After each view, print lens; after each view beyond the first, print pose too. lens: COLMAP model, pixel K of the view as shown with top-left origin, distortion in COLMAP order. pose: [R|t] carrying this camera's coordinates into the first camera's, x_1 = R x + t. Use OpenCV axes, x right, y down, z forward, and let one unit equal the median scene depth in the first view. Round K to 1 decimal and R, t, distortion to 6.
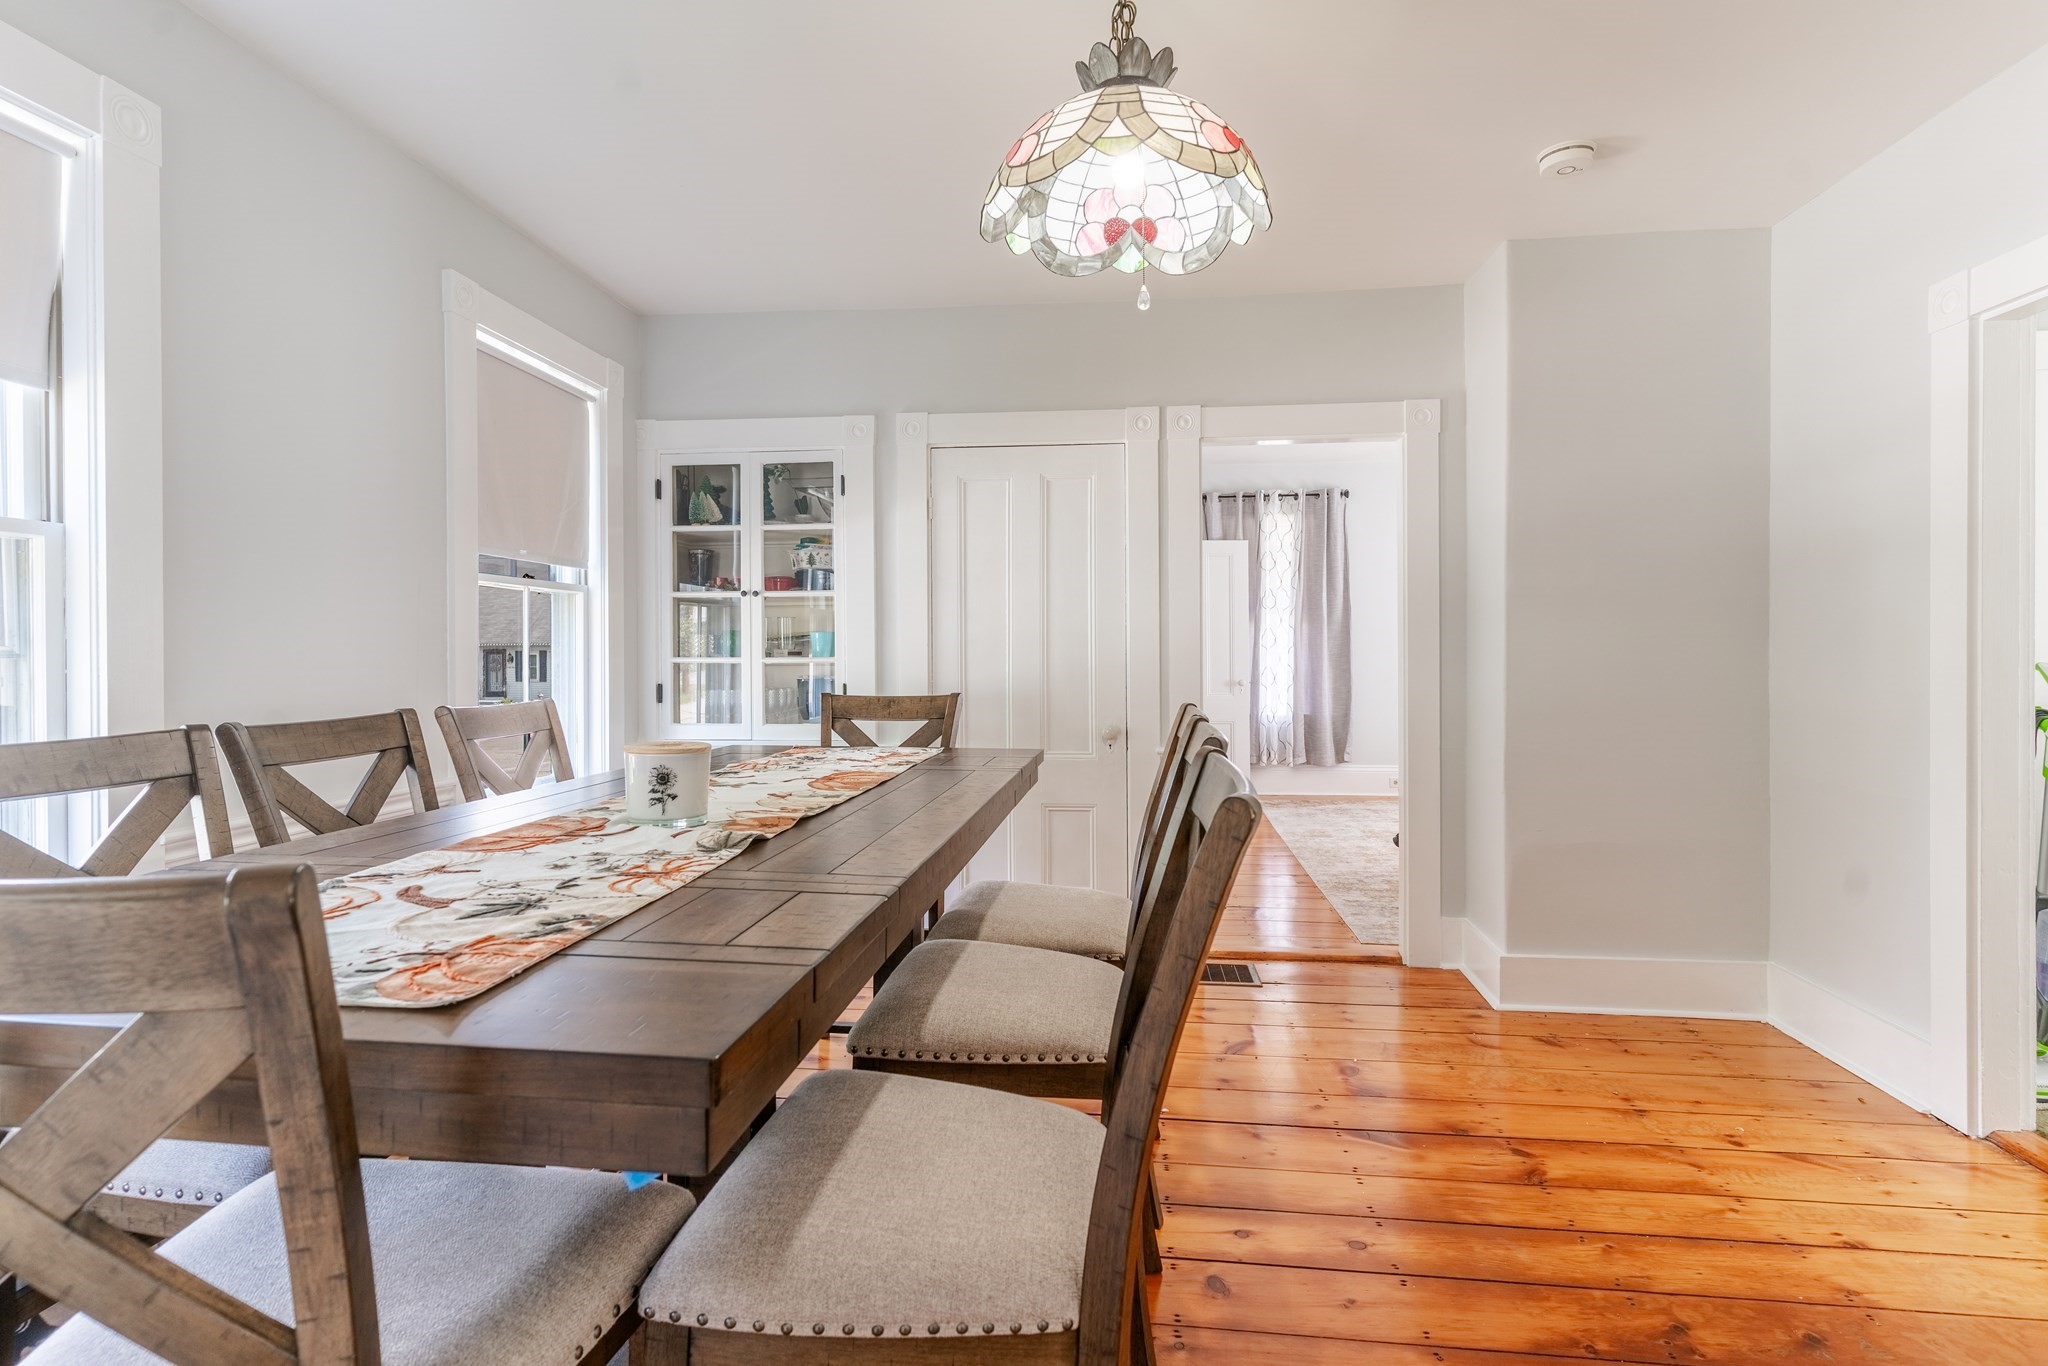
lens RADIAL K [[997.5, 0, 1013.9], [0, 997.5, 654.7], [0, 0, 1]] dist [0.001554, 0.000047]
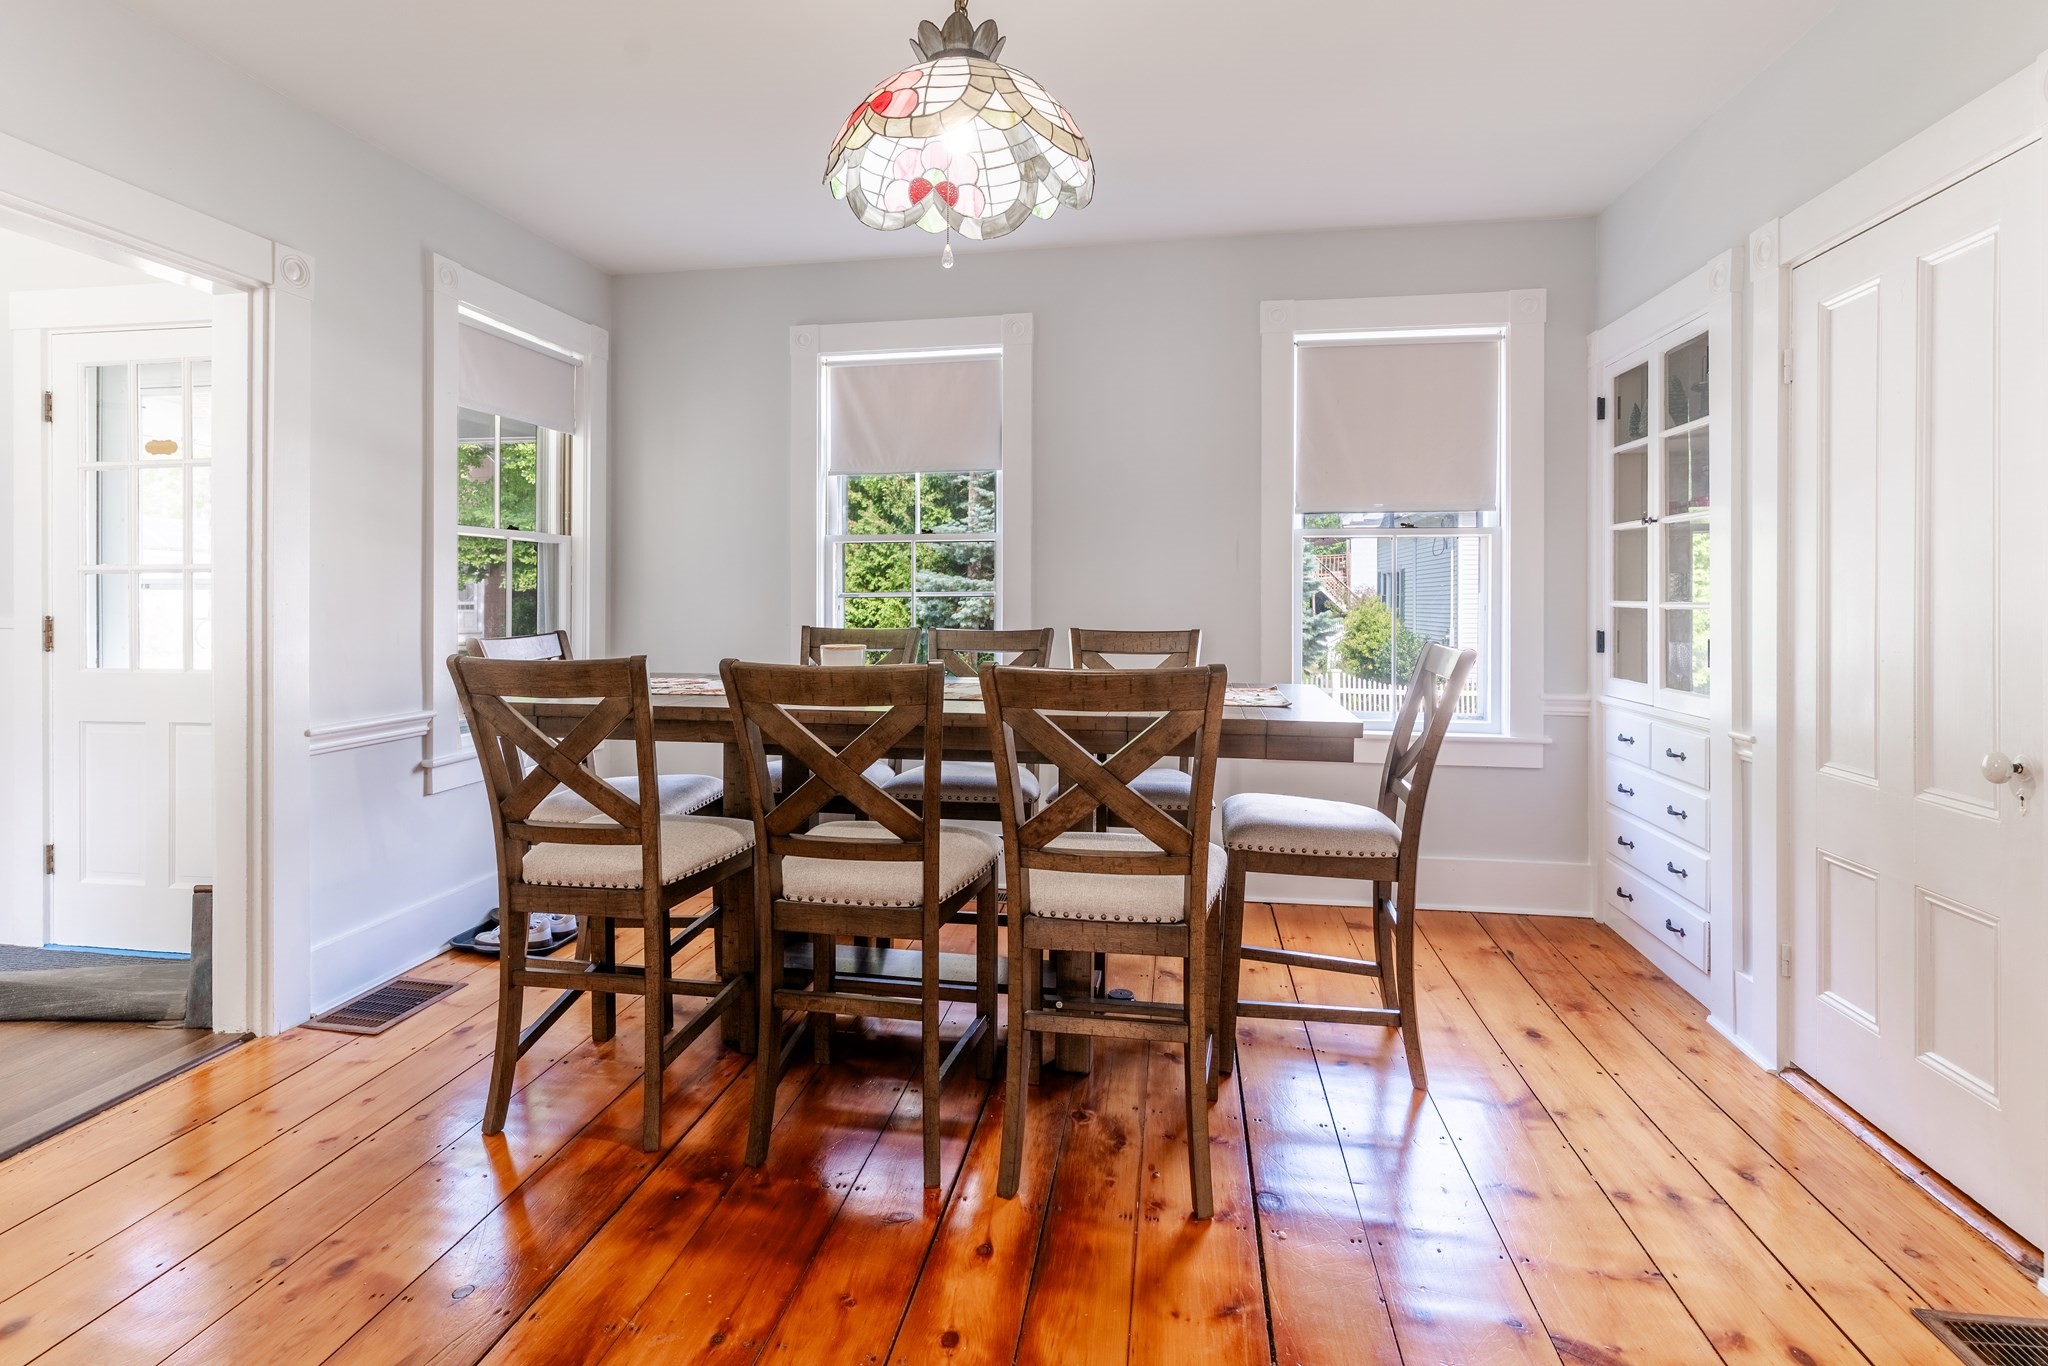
lens RADIAL K [[1019.8, 0, 1011.1], [0, 1019.8, 593.4], [0, 0, 1]] dist [0.001067, 0.000260]
pose [[-0.050232, 0.003636, -0.998731, 0.788162], [-0.005436, 0.999978, 0.003914, -0.006756], [0.998723, 0.005626, -0.050211, 0.740525]]
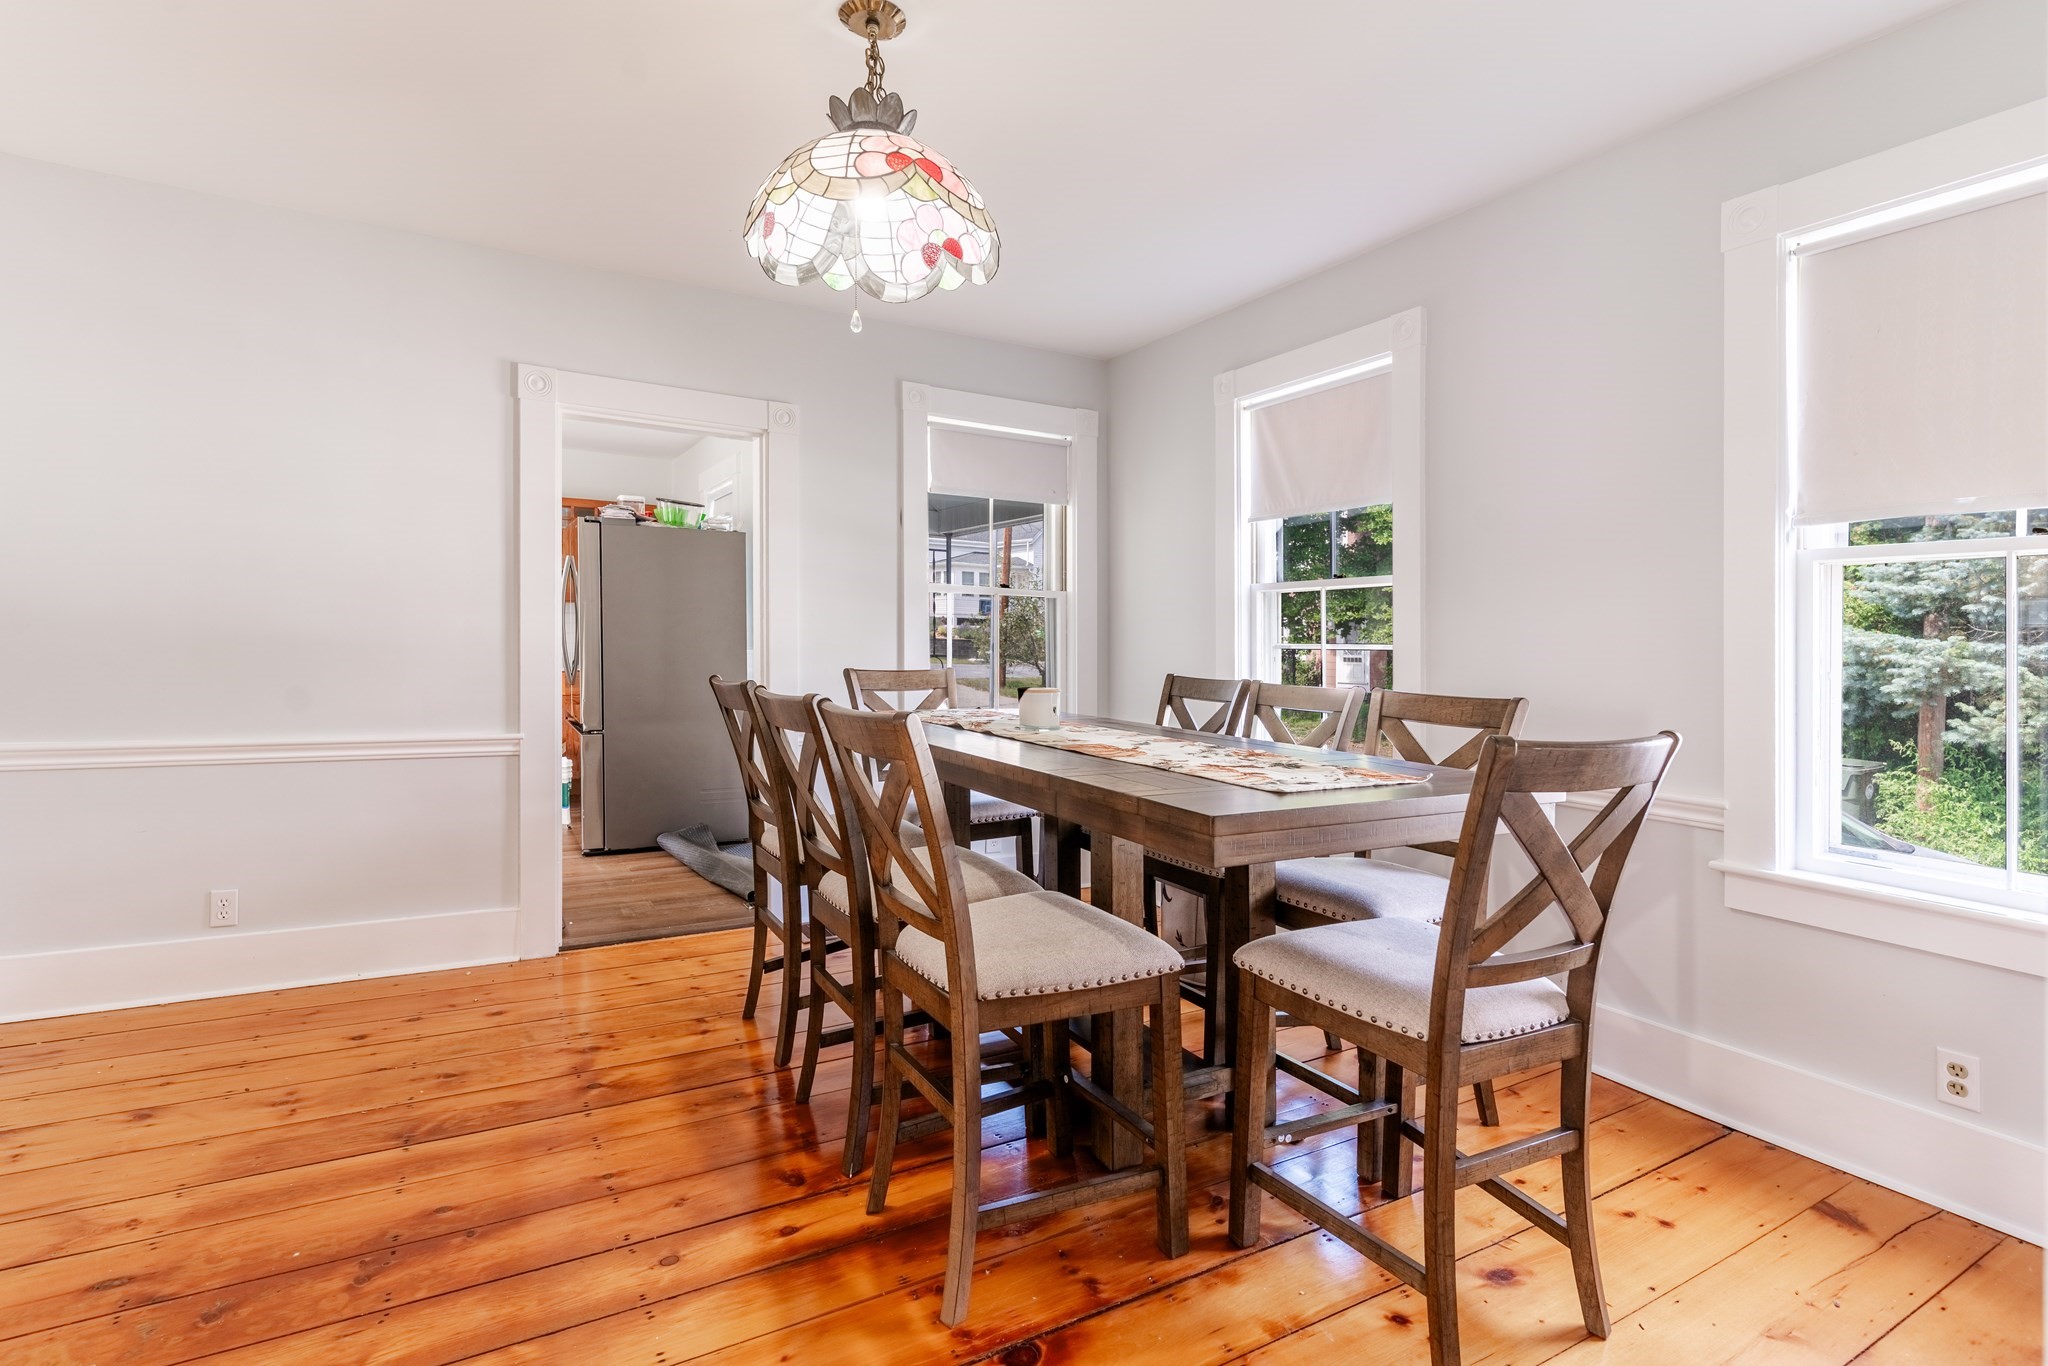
lens RADIAL K [[997.5, 0, 1013.9], [0, 997.5, 654.7], [0, 0, 1]] dist [0.001554, 0.000047]
pose [[-0.808541, -0.004613, -0.588422, 0.426760], [-0.020425, 0.999587, 0.020230, -0.005735], [0.588086, 0.028375, -0.808301, 1.337489]]
